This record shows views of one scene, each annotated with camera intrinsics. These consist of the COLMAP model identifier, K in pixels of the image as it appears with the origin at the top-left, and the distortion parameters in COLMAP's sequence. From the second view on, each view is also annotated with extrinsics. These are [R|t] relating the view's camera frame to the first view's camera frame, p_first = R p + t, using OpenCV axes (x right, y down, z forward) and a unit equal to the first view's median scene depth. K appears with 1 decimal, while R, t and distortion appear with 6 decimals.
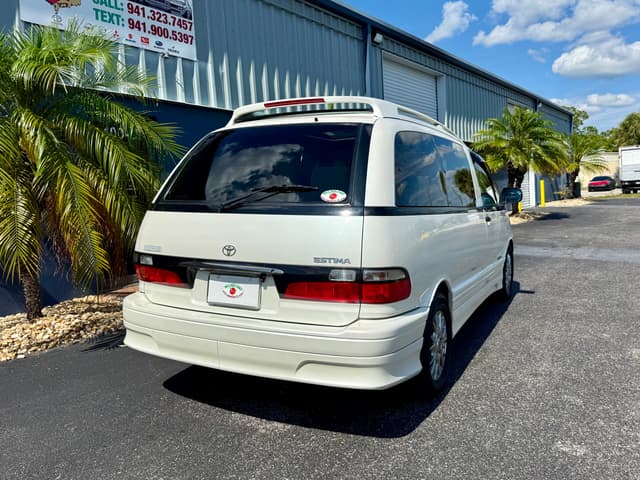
lens RADIAL K [[531.2, 0, 329.4], [0, 531.2, 218.8], [0, 0, 1]] dist [0.008207, -0.007009]
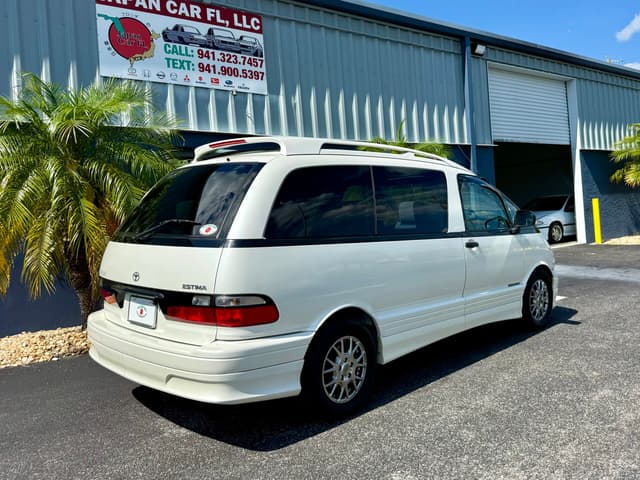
lens RADIAL K [[544.8, 0, 351.6], [0, 544.8, 220.1], [0, 0, 1]] dist [0.142753, -0.295384]
pose [[0.960695, -0.011559, -0.277365, 0.237957], [0.004133, 0.999618, -0.027341, -0.011960], [0.277575, 0.025120, 0.960376, -0.020070]]
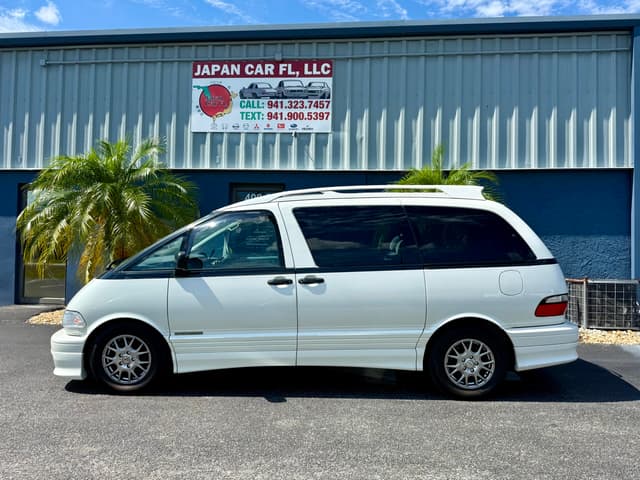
lens RADIAL K [[510.5, 0, 340.3], [0, 510.5, 241.8], [0, 0, 1]] dist [0.222310, -0.549254]
pose [[0.490350, 0.038610, -0.870670, 0.819863], [-0.080429, 0.996760, -0.001095, -0.060583], [0.867807, 0.070564, 0.491866, 0.509053]]
